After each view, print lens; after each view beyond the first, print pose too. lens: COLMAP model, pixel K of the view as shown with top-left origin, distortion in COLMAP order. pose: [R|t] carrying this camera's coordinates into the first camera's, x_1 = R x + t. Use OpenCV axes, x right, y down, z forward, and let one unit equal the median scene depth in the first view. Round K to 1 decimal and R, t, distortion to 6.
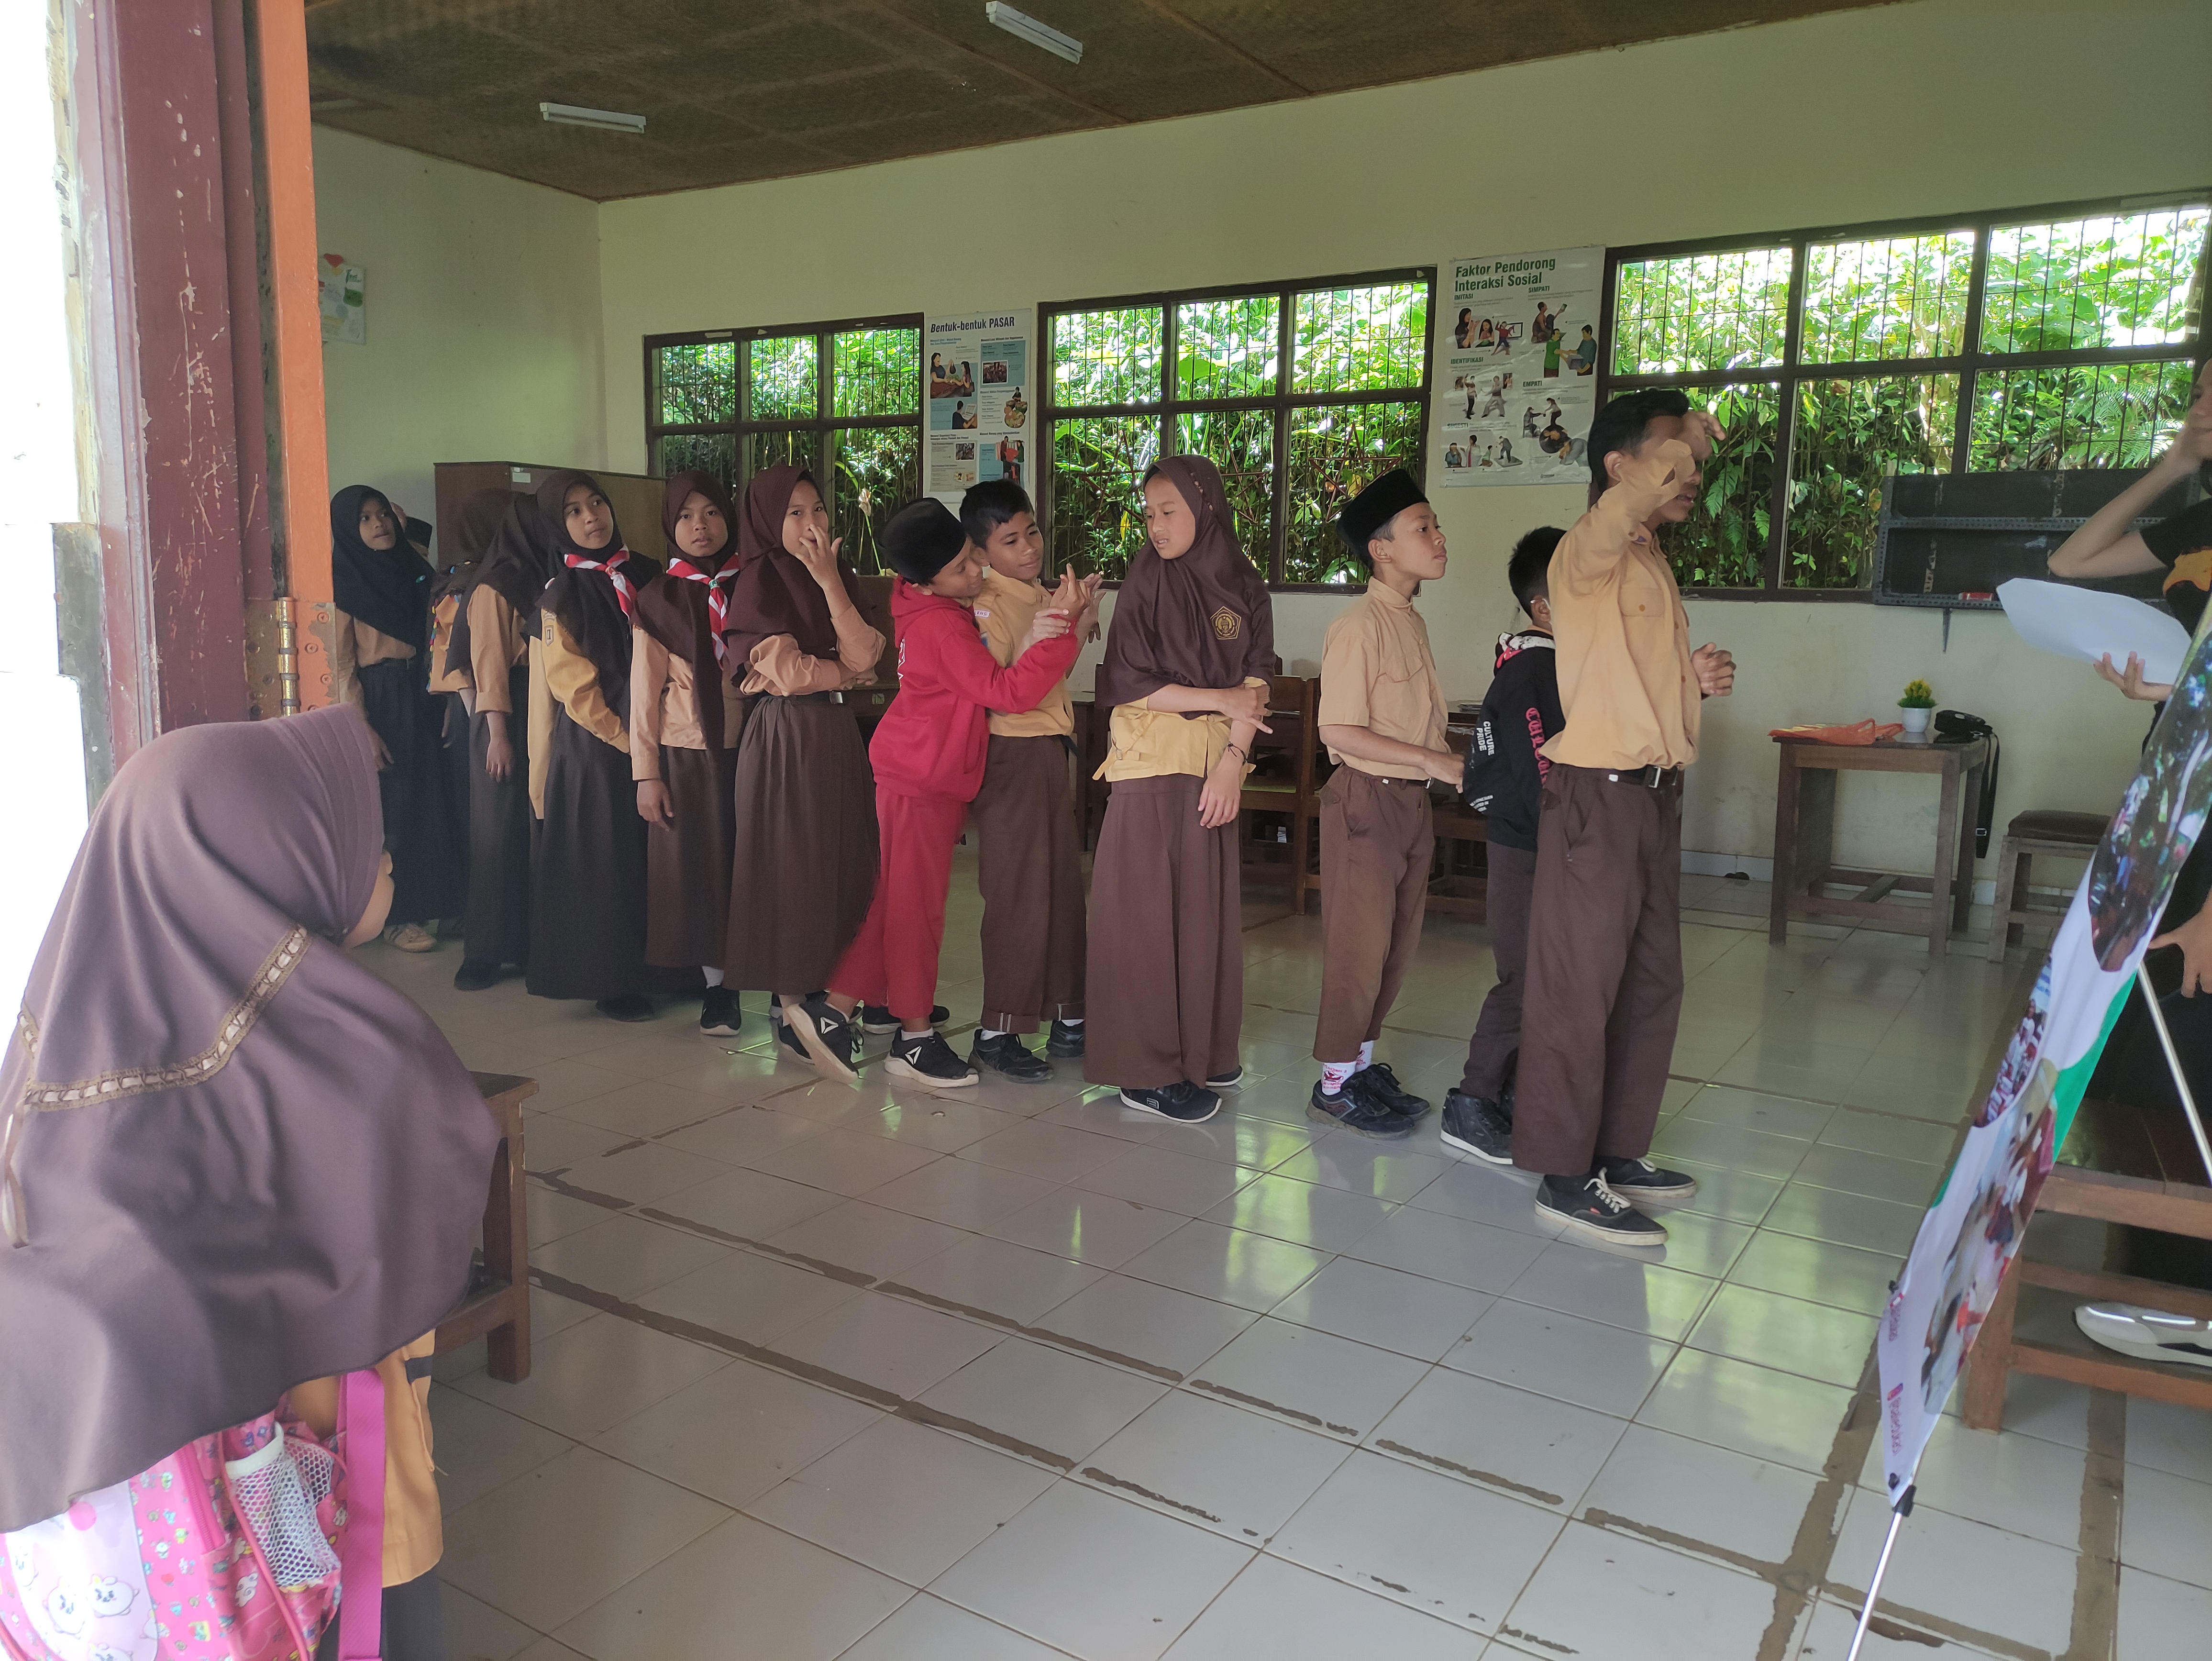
lens RADIAL K [[1614.4, 0, 1096.0], [0, 1614.4, 811.0], [0, 0, 1]] dist [0.068455, -0.023051]
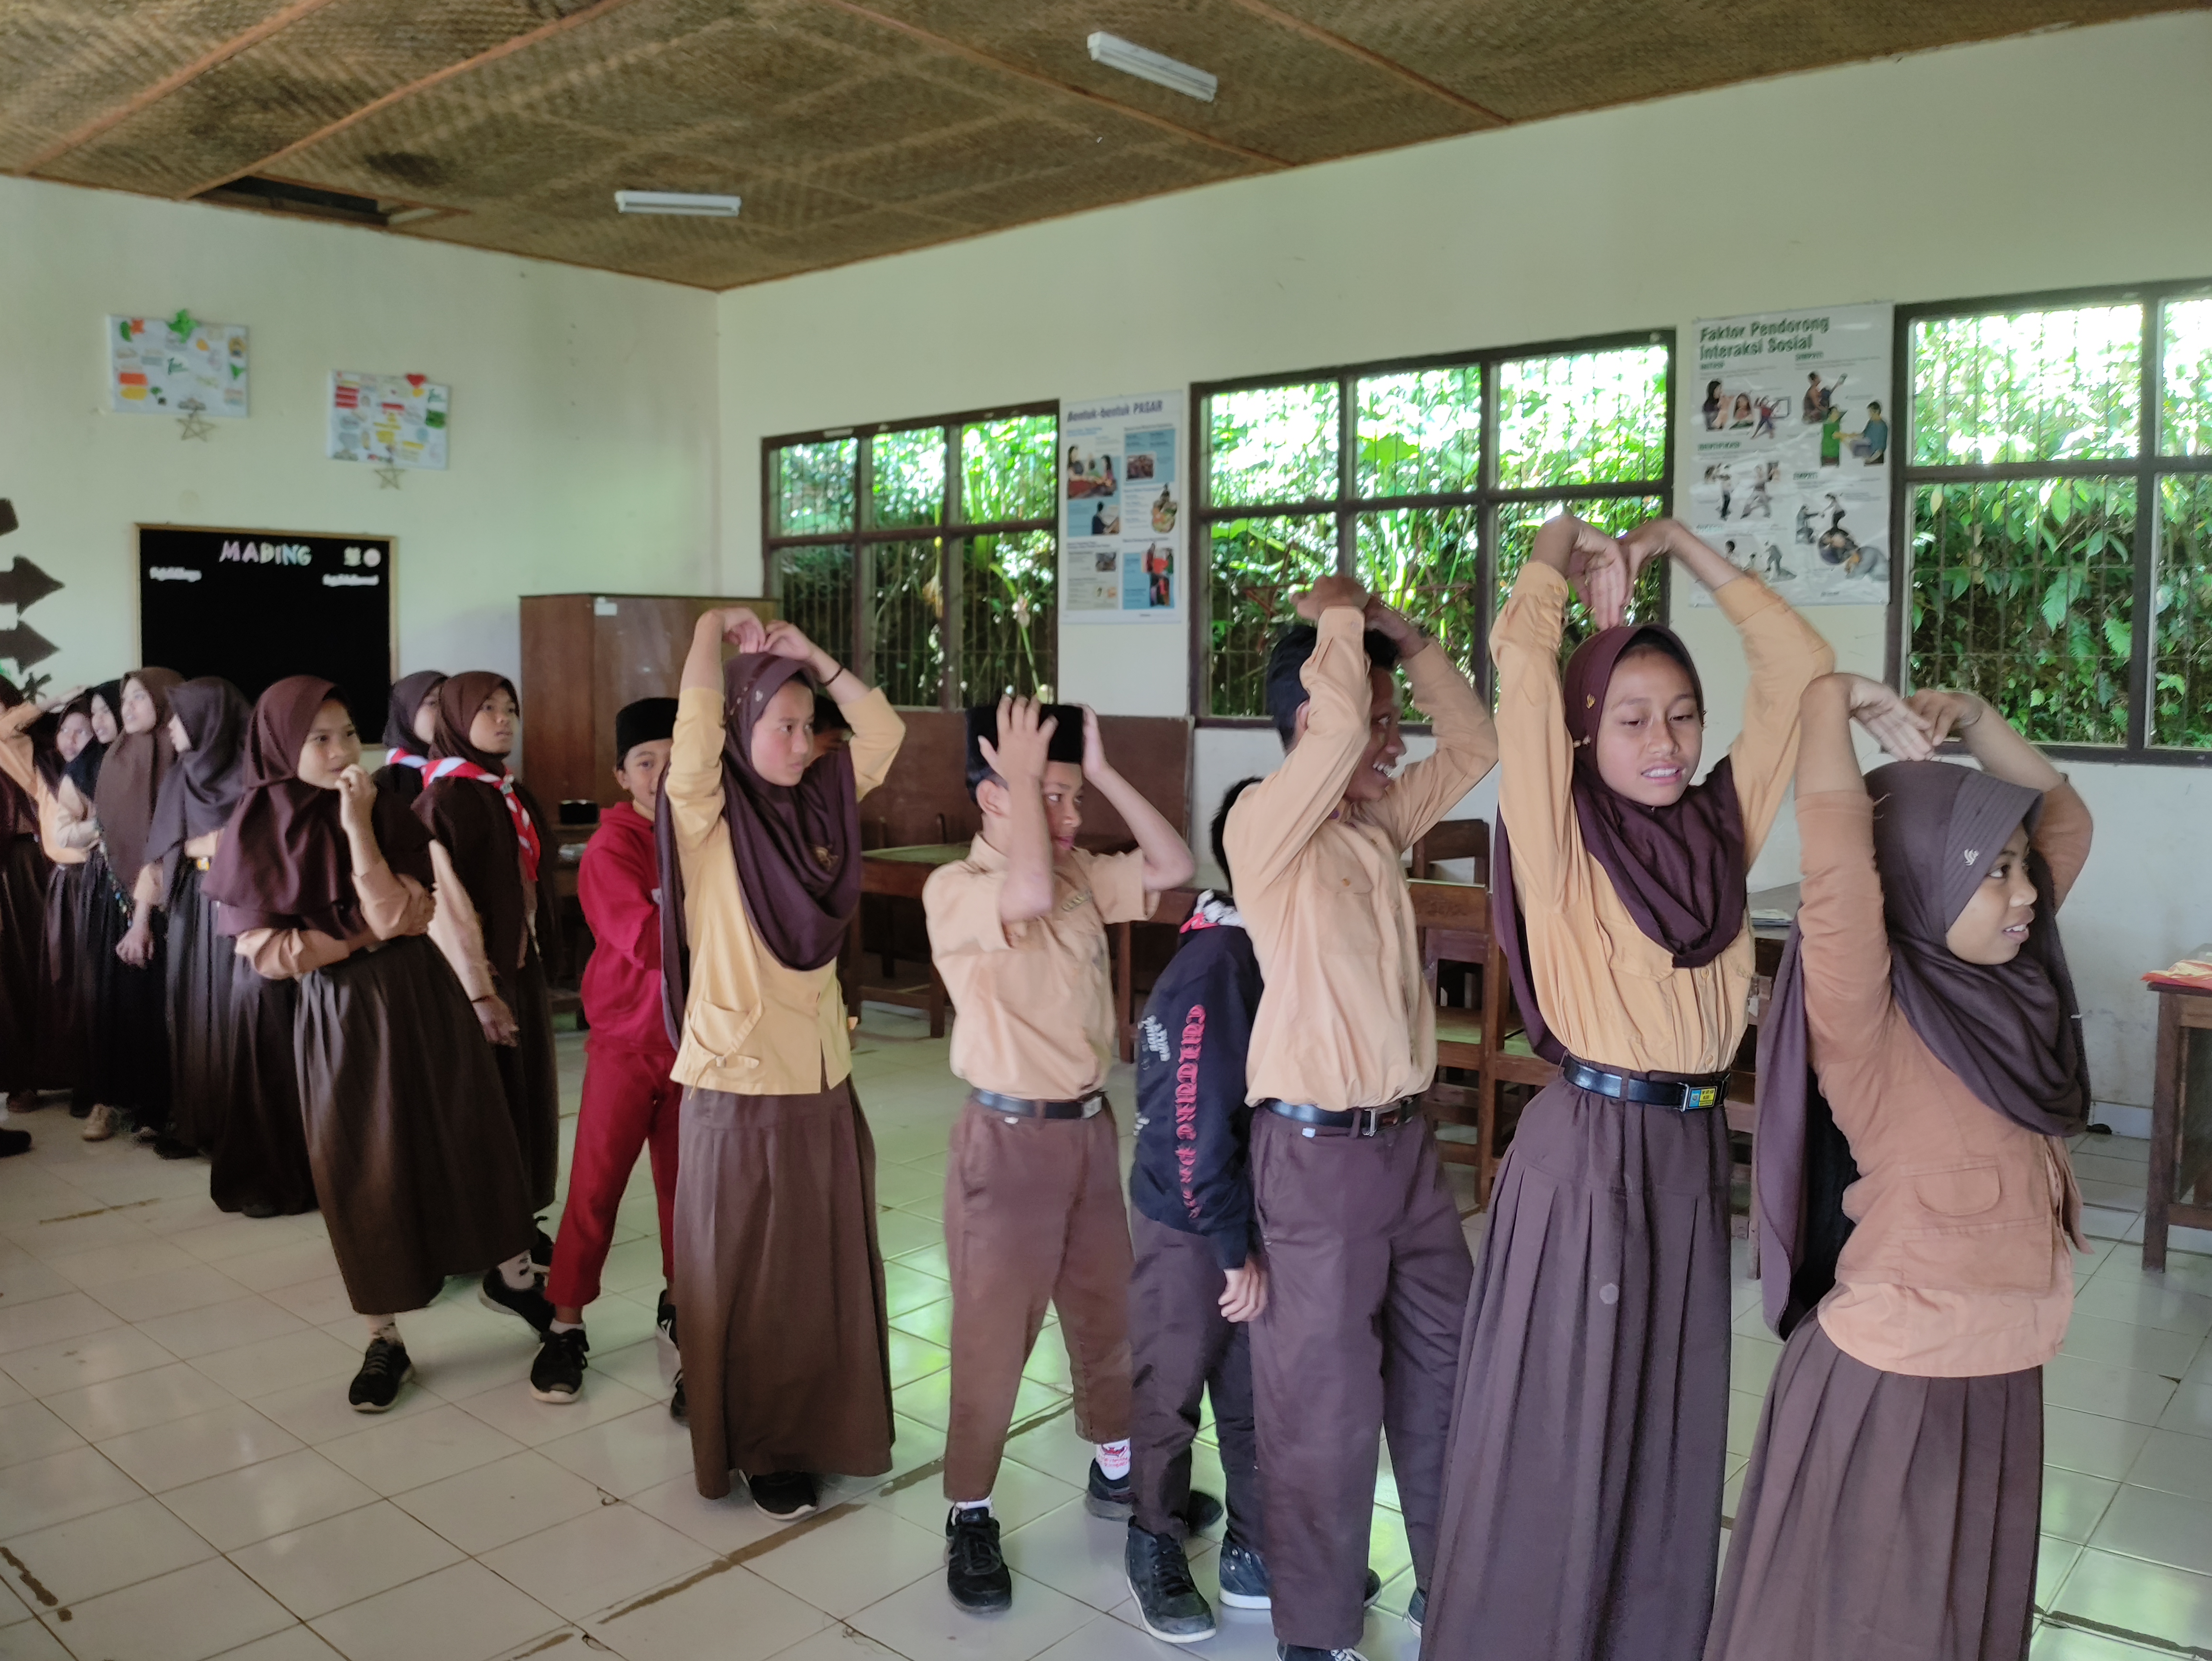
lens RADIAL K [[1755.3, 0, 1126.5], [0, 1755.3, 844.5], [0, 0, 1]] dist [-0.054942, -0.028095]
pose [[0.991219, -0.006905, -0.132047, 0.055093], [0.002779, 0.999503, -0.031400, -0.061070], [0.132198, 0.030757, 0.990746, 0.150918]]
